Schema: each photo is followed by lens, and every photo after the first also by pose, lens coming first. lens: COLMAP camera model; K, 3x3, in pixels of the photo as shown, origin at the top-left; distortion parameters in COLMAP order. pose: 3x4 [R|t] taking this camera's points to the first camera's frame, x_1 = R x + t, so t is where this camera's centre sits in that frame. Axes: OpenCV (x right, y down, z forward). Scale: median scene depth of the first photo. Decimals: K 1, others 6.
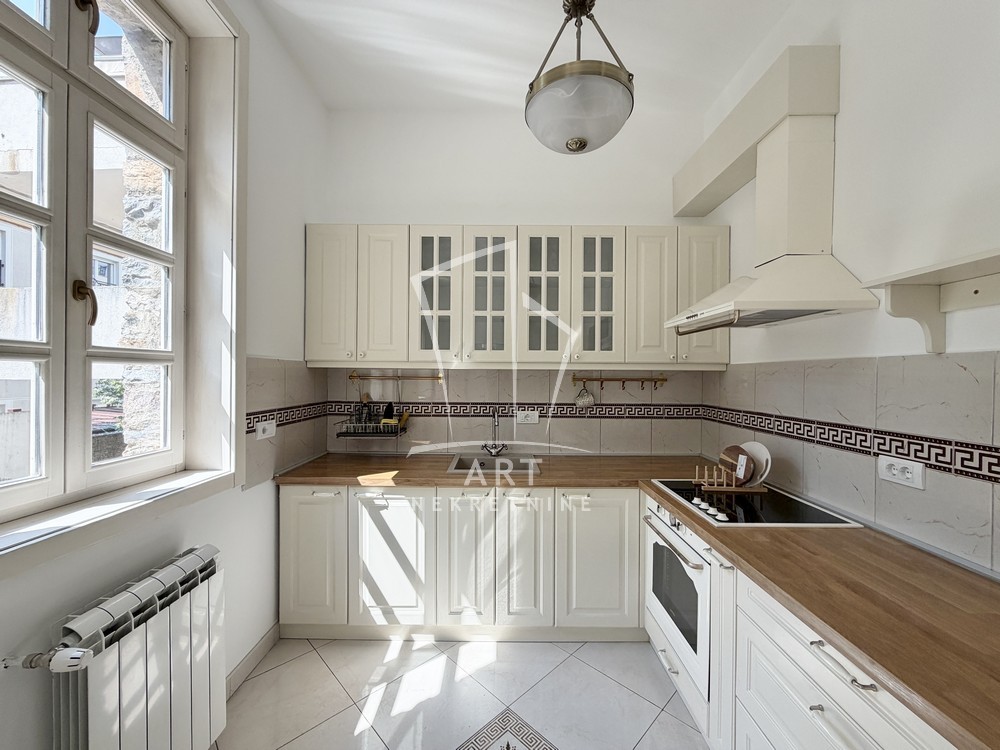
lens RADIAL K [[398.5, 0, 493.0], [0, 398.5, 376.0], [0, 0, 1]] dist [-0.001559, 0.000002]
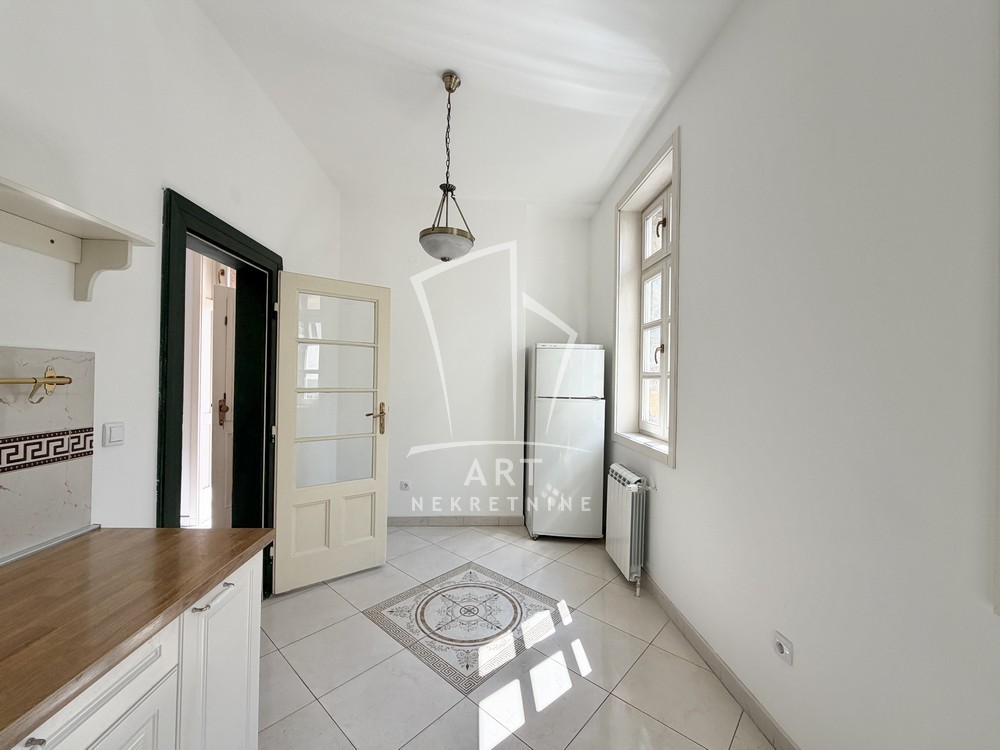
lens RADIAL K [[398.5, 0, 493.0], [0, 398.5, 376.0], [0, 0, 1]] dist [-0.001559, 0.000002]
pose [[-0.998038, -0.020685, -0.059091, 0.043249], [-0.020351, 0.999773, -0.006247, -0.004234], [0.059207, -0.005033, -0.998233, 1.894382]]
